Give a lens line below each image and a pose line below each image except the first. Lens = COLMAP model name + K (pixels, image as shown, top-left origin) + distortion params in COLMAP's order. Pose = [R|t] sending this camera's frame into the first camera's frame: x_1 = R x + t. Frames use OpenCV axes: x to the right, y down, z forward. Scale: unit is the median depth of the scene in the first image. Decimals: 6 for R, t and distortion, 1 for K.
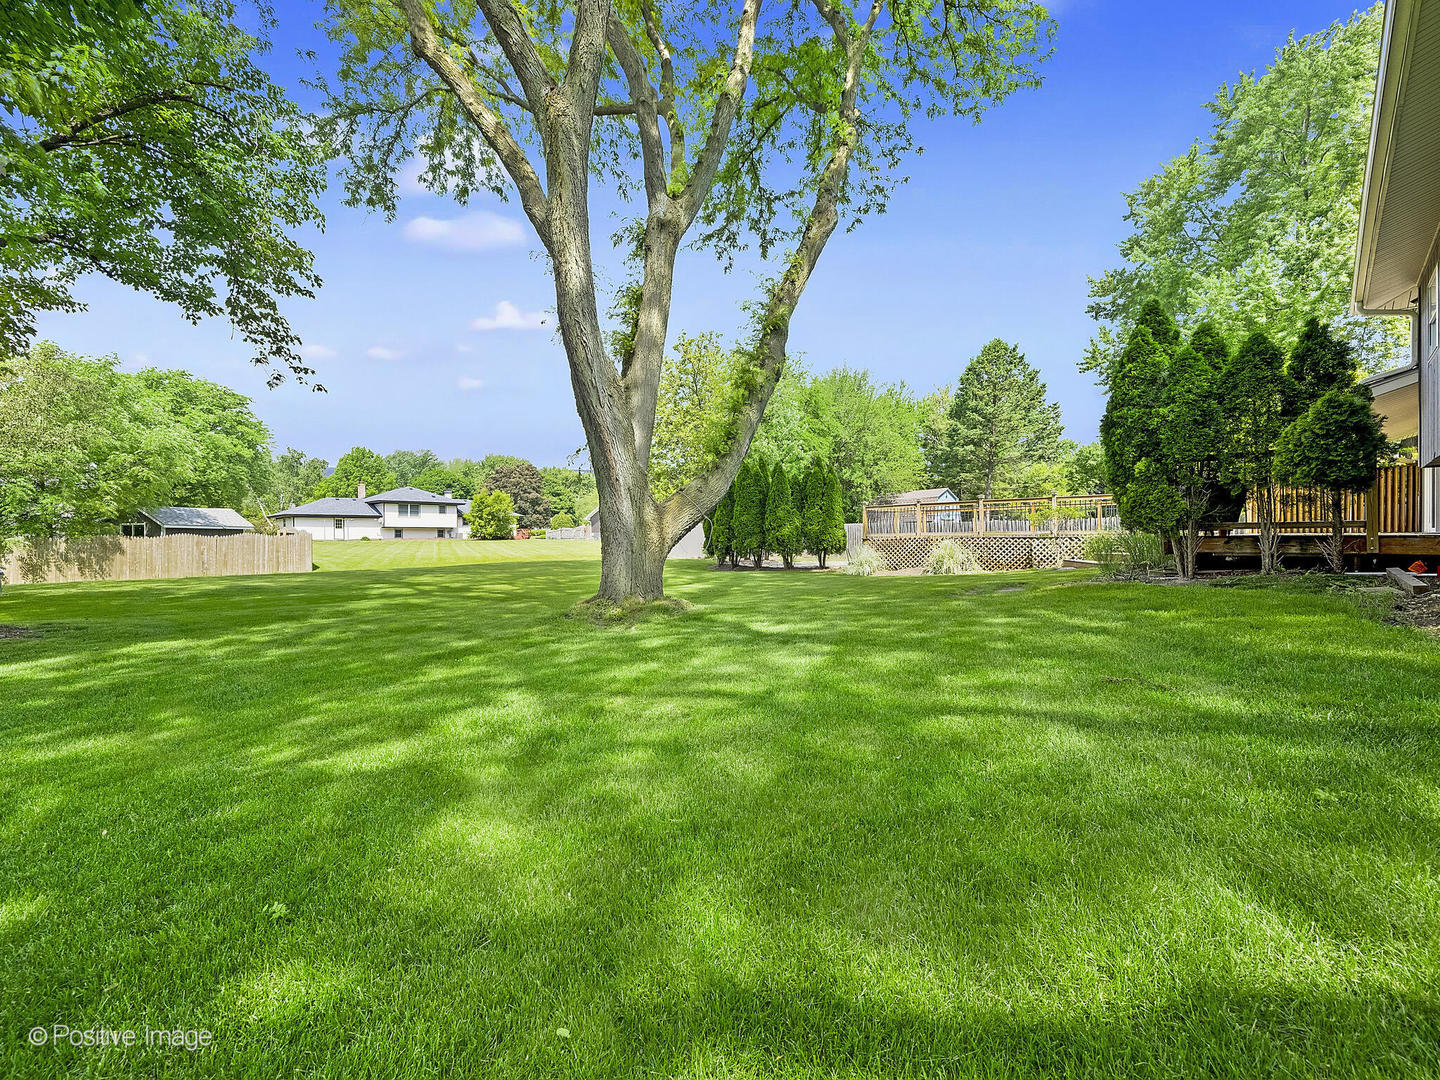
lens RADIAL K [[631.3, 0, 731.7], [0, 631.3, 545.6], [0, 0, 1]] dist [0.001791, -0.000549]
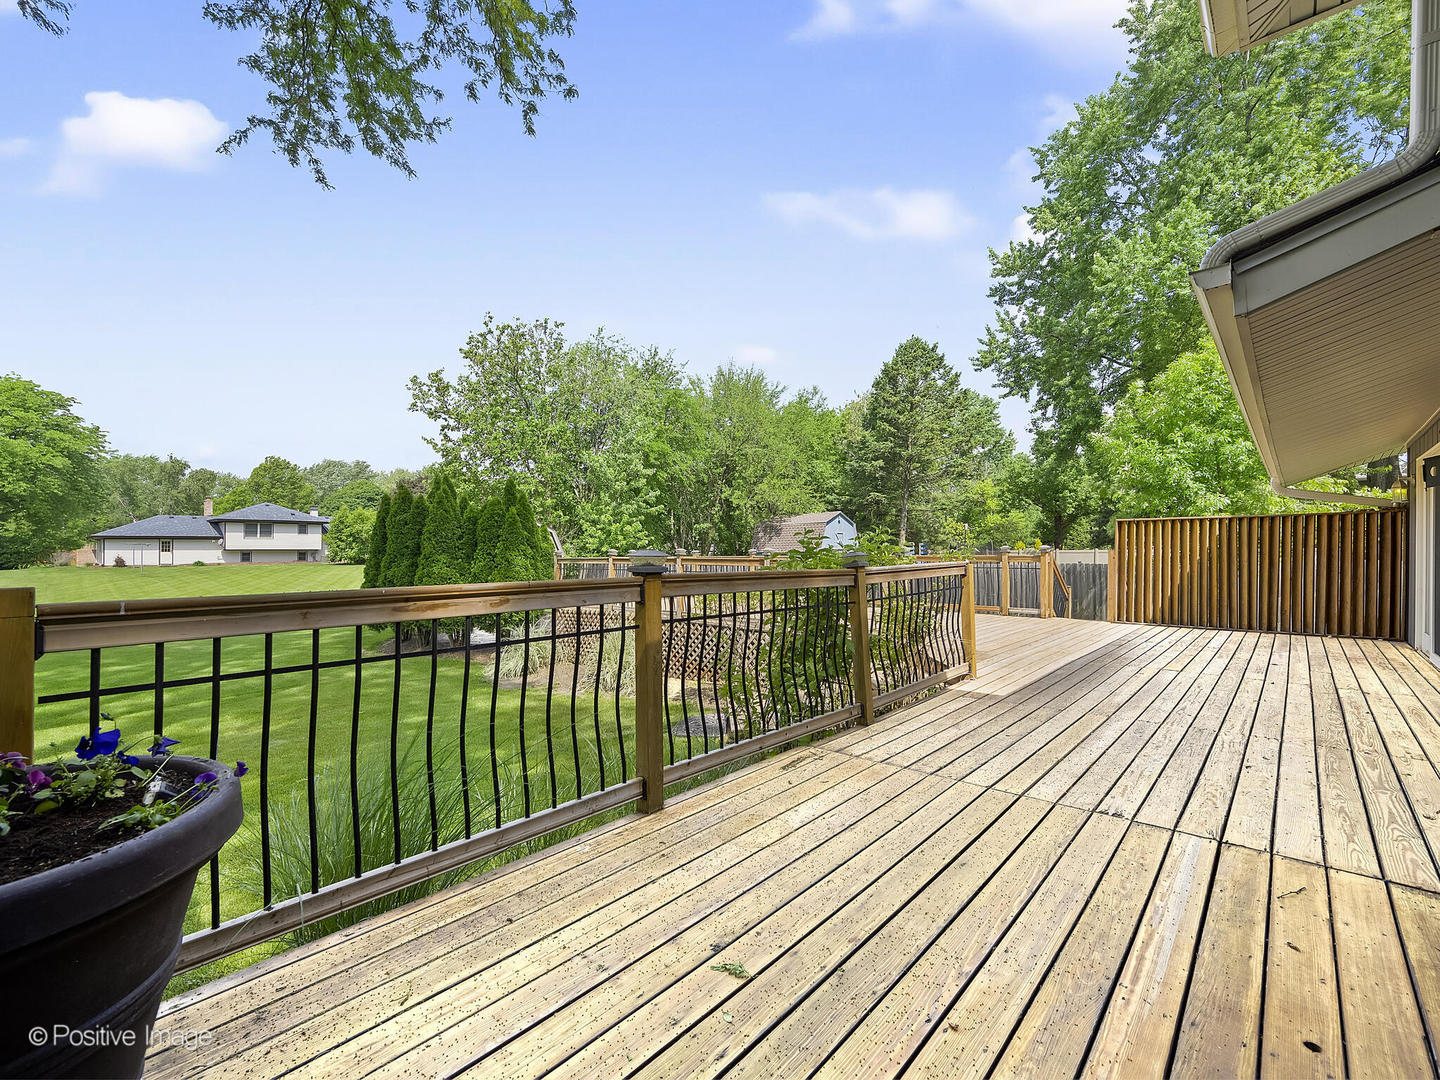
lens RADIAL K [[631.3, 0, 731.7], [0, 631.3, 545.6], [0, 0, 1]] dist [0.001791, -0.000549]
pose [[0.999805, 0.003267, 0.019455, 0.130983], [-0.002909, 0.999826, -0.018427, -0.022271], [-0.019512, 0.018366, 0.999641, 0.125438]]
